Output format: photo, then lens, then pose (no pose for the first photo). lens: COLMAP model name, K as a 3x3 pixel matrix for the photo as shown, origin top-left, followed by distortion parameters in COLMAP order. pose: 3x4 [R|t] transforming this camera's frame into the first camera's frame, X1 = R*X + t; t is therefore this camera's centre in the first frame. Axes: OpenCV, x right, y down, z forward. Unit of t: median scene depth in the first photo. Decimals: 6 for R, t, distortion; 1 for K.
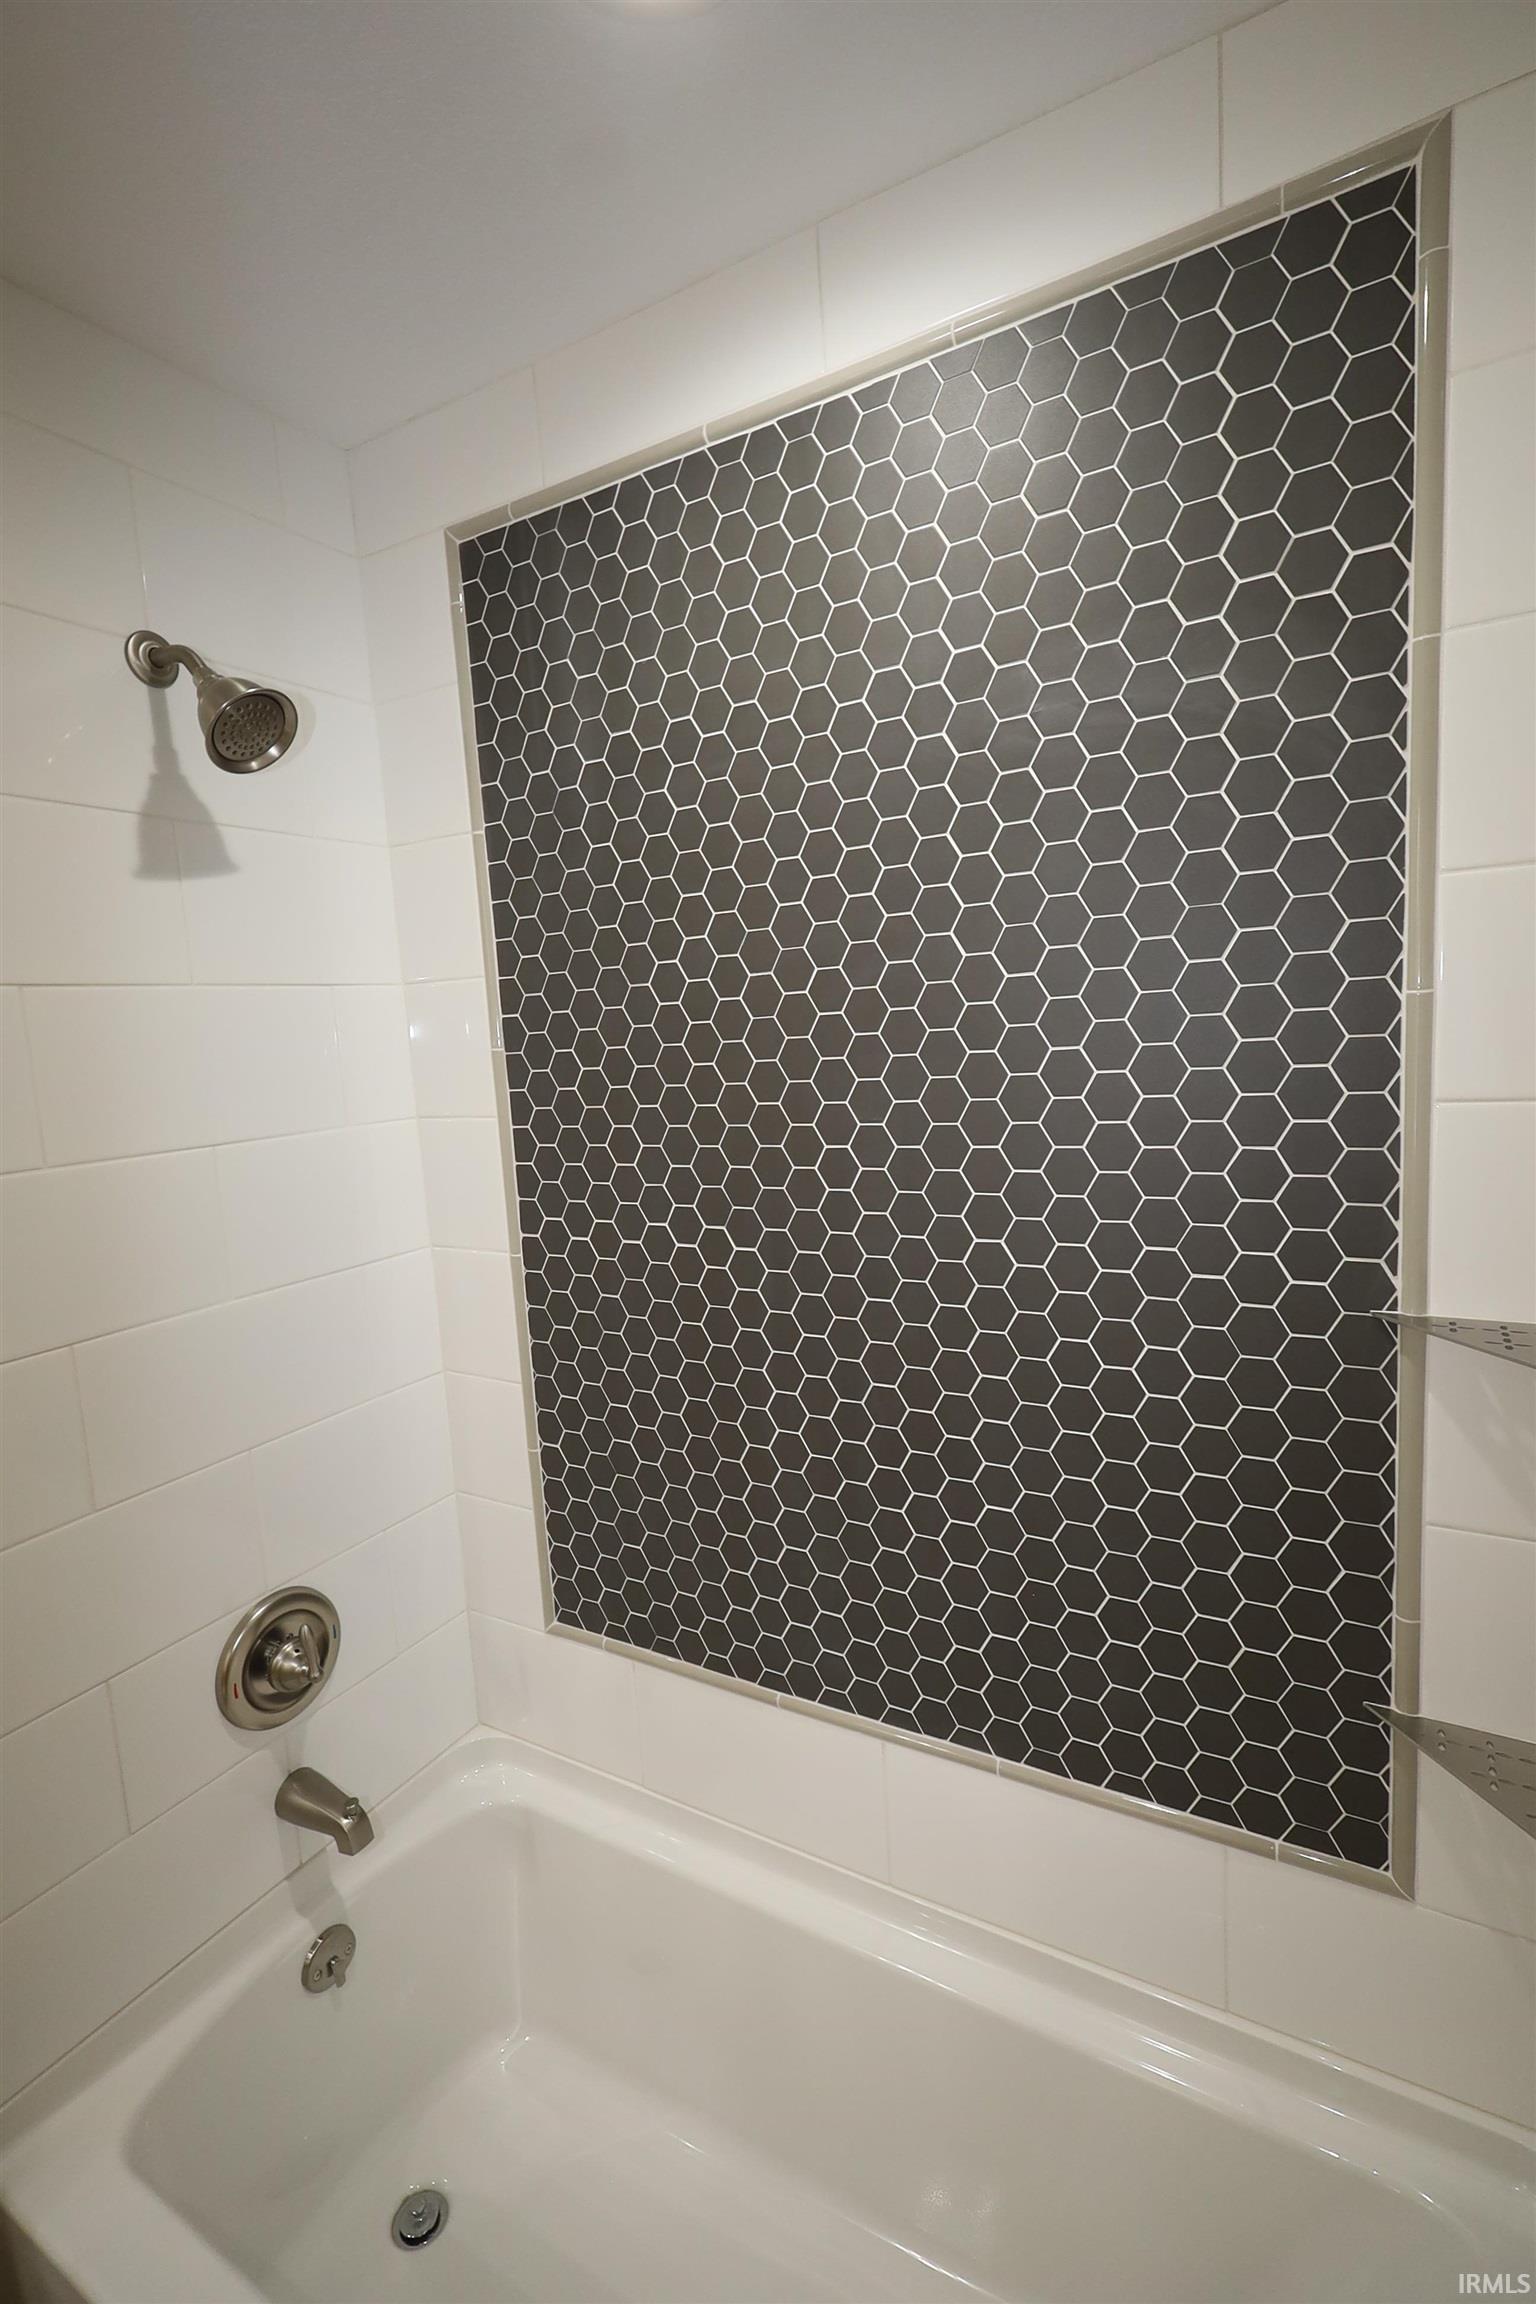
lens RADIAL K [[1062.1, 0, 769.2], [0, 1062.1, 1150.7], [0, 0, 1]] dist [-0.003864, 0.000517]
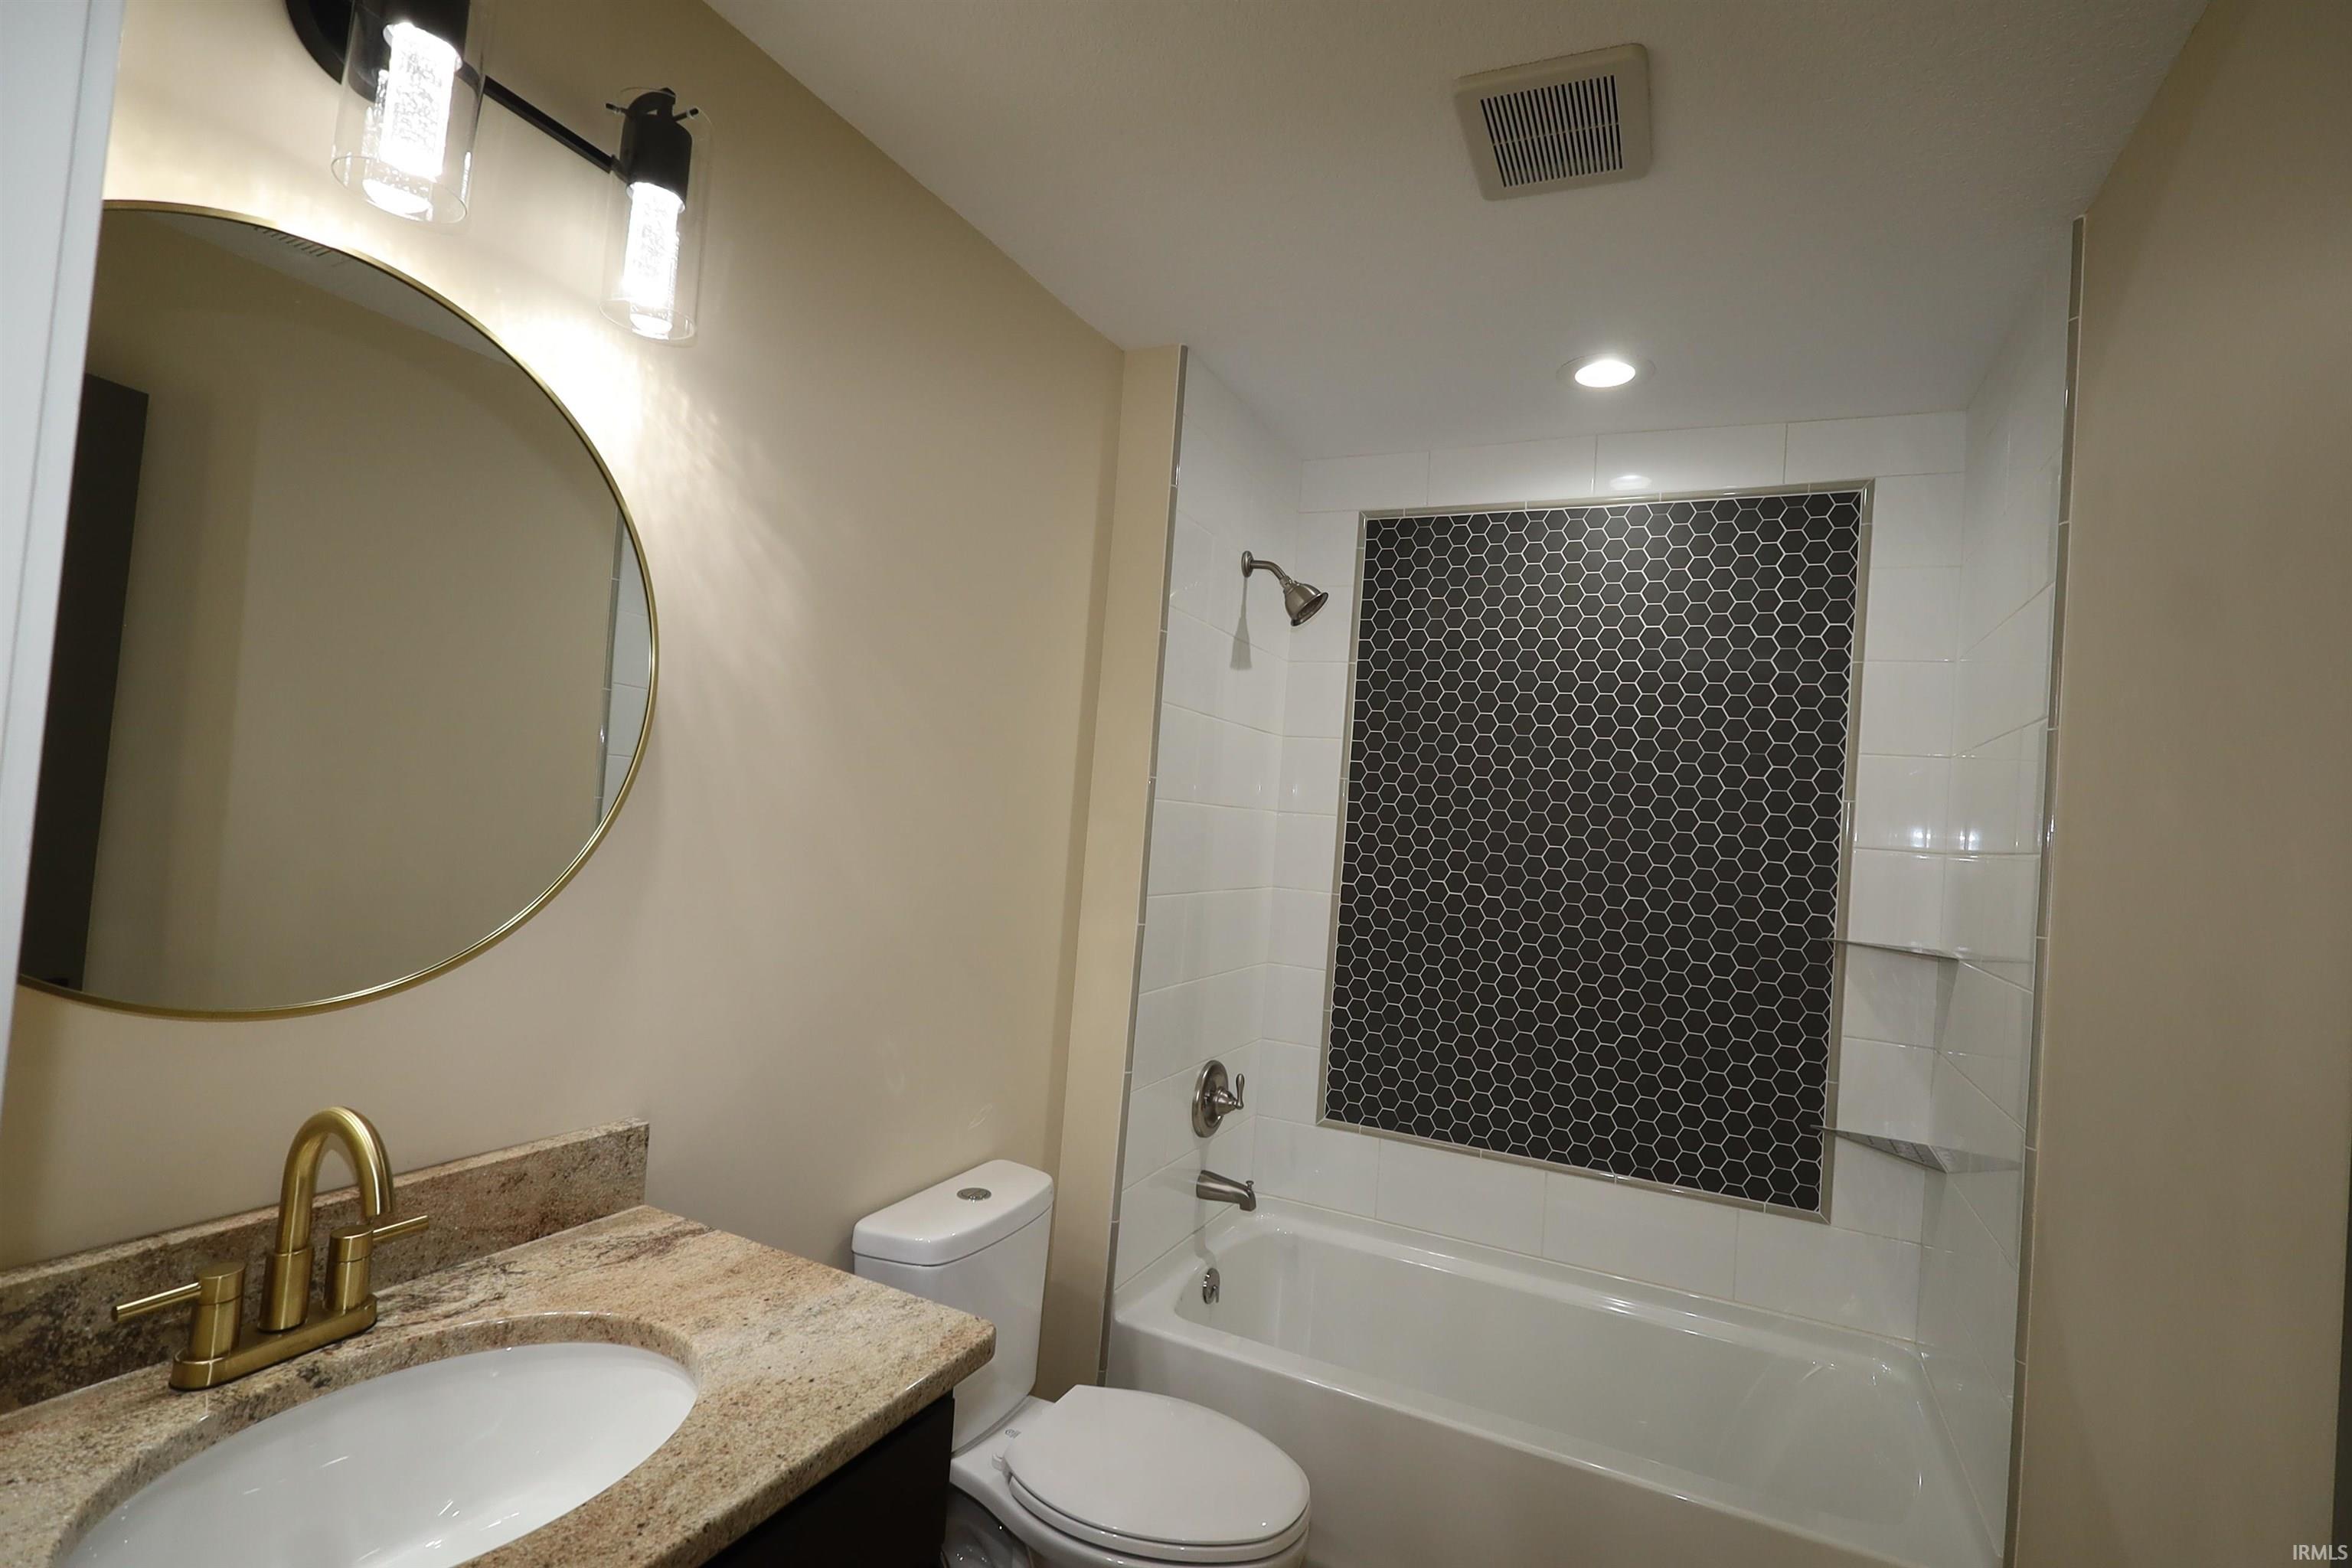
lens RADIAL K [[1084.2, 0, 1176.3], [0, 1084.2, 783.1], [0, 0, 1]] dist [-0.003864, 0.000517]
pose [[0.986985, 0.135685, 0.086315, -0.856318], [-0.120682, 0.979696, -0.160097, 0.298983], [-0.106286, 0.147597, 0.983320, -0.970578]]
